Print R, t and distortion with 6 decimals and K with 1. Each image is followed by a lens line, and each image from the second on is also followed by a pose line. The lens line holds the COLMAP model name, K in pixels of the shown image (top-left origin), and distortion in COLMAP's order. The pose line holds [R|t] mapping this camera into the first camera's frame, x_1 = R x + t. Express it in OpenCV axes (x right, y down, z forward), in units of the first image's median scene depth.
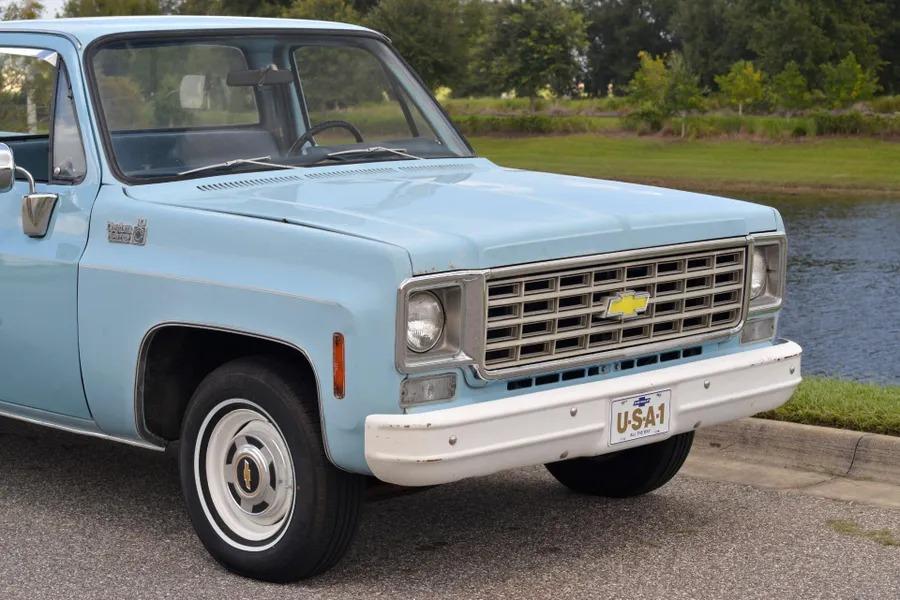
lens RADIAL K [[2134.6, 0, 450.0], [0, 2134.6, 300.0], [0, 0, 1]] dist [-0.105568, -0.352966]
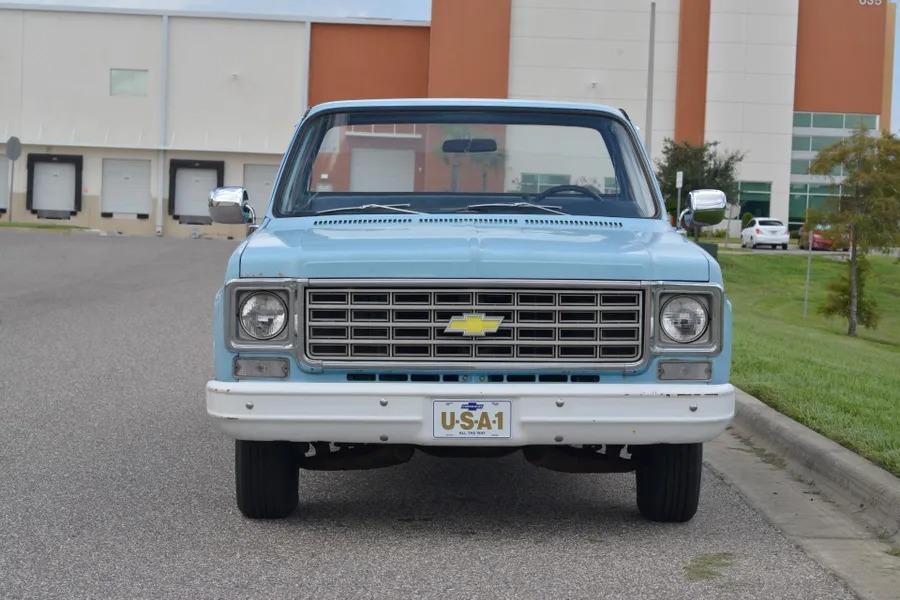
lens RADIAL K [[2154.8, 0, 450.0], [0, 2154.8, 300.0], [0, 0, 1]] dist [0.079512, 0.181694]
pose [[0.707174, 0.056481, -0.704780, 0.922600], [-0.103933, 0.994280, -0.024605, 0.019592], [0.699359, 0.090650, 0.708999, 0.134212]]
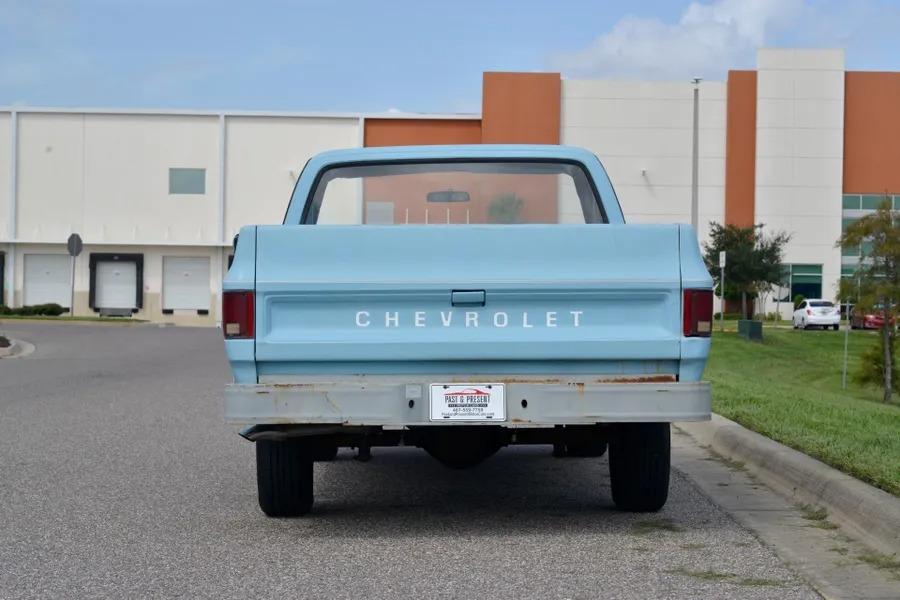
lens RADIAL K [[2154.8, 0, 450.0], [0, 2154.8, 300.0], [0, 0, 1]] dist [0.079512, 0.181694]
pose [[0.687047, 0.009896, -0.726546, 1.112539], [-0.084035, 0.994280, -0.065924, 0.075587], [0.721737, 0.106348, 0.683949, 0.032221]]
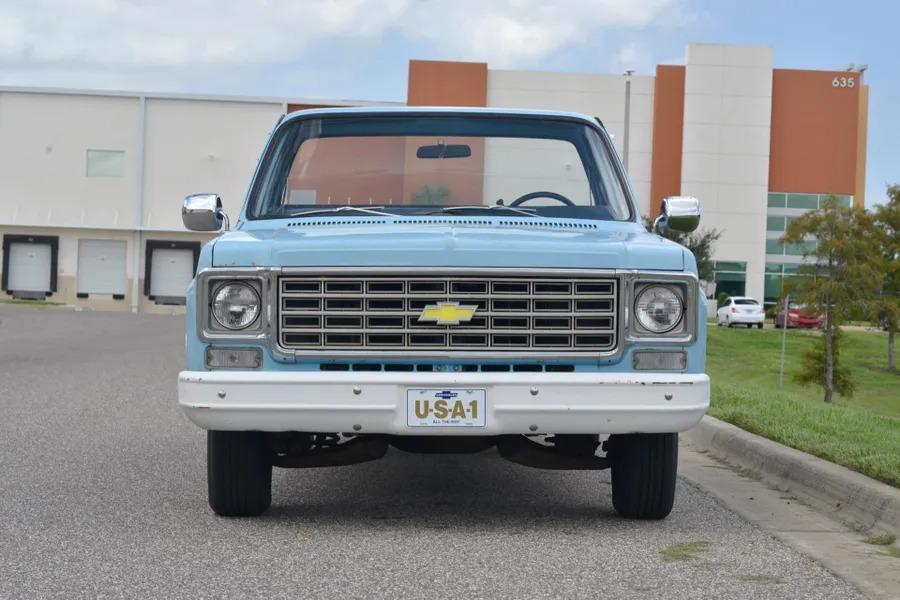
lens RADIAL K [[2154.8, 0, 450.0], [0, 2154.8, 300.0], [0, 0, 1]] dist [0.079512, 0.181694]
pose [[0.714869, 0.027645, -0.698711, 0.921864], [-0.102745, 0.992526, -0.065851, 0.073845], [0.691668, 0.118864, 0.712367, 0.145099]]
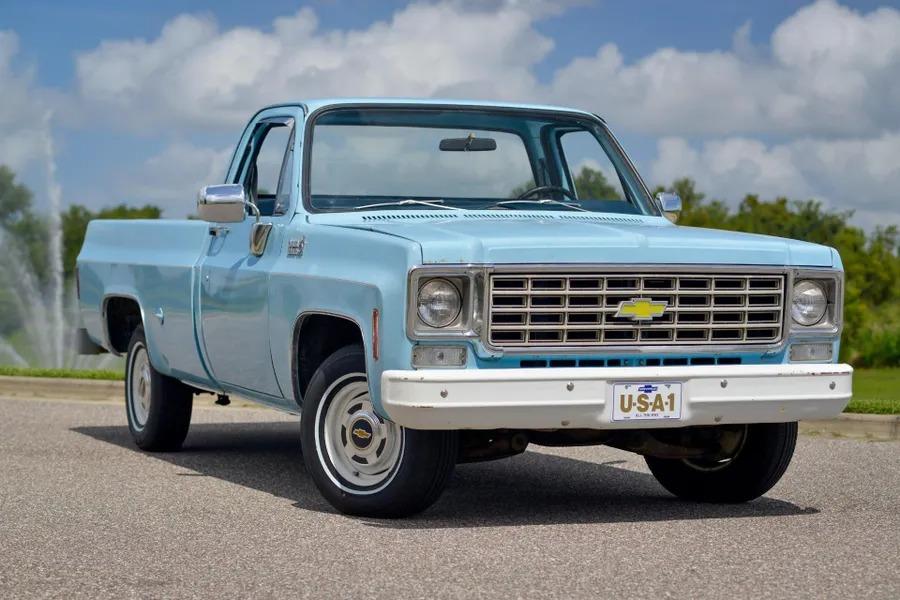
lens RADIAL K [[2154.8, 0, 450.0], [0, 2154.8, 300.0], [0, 0, 1]] dist [0.079512, 0.181694]
pose [[0.921602, 0.029757, -0.386993, 0.457427], [-0.068214, 0.993955, -0.086021, 0.110315], [0.382094, 0.105675, 0.918061, -0.170570]]
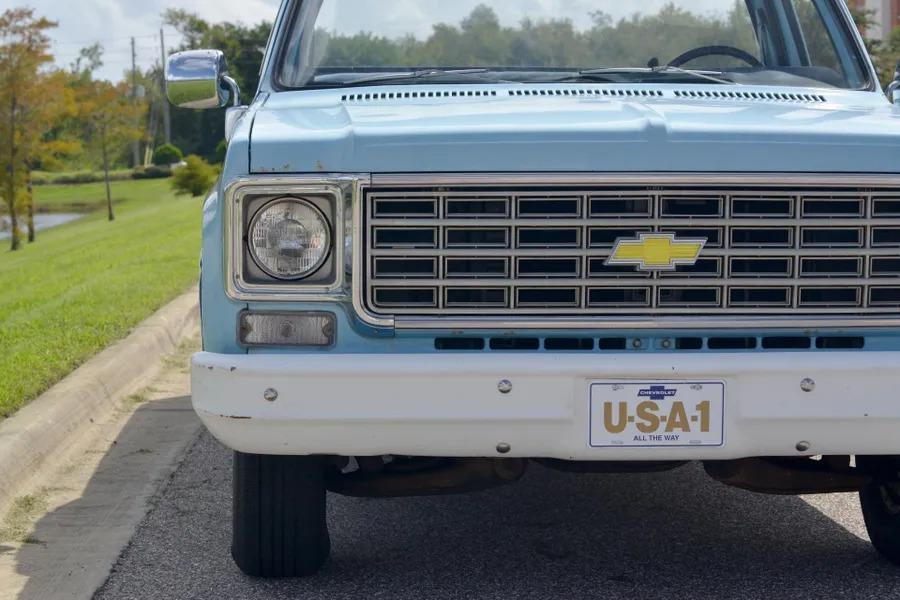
lens RADIAL K [[2154.8, 0, 450.0], [0, 2154.8, 300.0], [0, 0, 1]] dist [0.079512, 0.181694]
pose [[0.743366, 0.065181, -0.665702, 0.500617], [-0.095329, 0.995405, -0.008987, 0.030551], [0.662057, 0.070142, 0.746164, 0.433839]]
